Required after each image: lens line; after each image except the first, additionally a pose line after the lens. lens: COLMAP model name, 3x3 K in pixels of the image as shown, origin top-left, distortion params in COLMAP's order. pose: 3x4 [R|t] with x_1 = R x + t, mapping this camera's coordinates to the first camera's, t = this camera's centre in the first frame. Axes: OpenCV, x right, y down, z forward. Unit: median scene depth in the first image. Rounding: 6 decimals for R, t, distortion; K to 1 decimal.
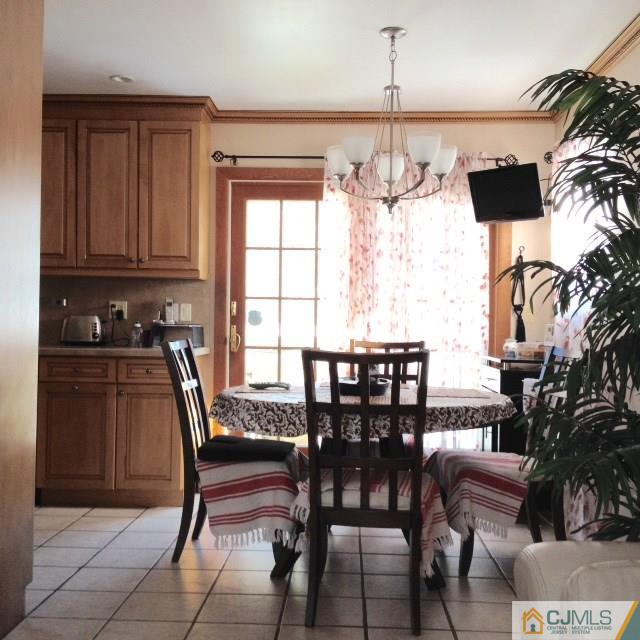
lens RADIAL K [[813.3, 0, 320.1], [0, 813.3, 320.6], [0, 0, 1]] dist [0.158314, 0.000000]
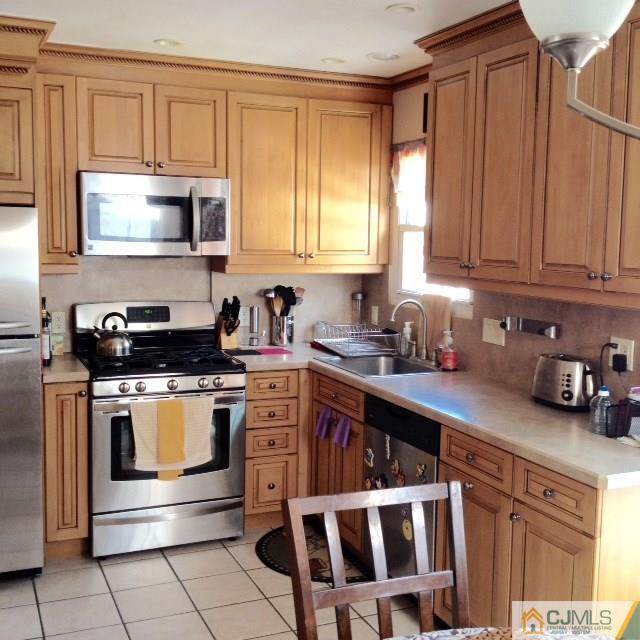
lens RADIAL K [[813.3, 0, 319.9], [0, 813.3, 320.2], [0, 0, 1]] dist [0.158314, 0.000000]
pose [[0.429752, 0.094383, -0.898000, 0.190882], [-0.005148, 0.994762, 0.102090, -0.099405], [0.902932, -0.039250, 0.427987, 0.594862]]
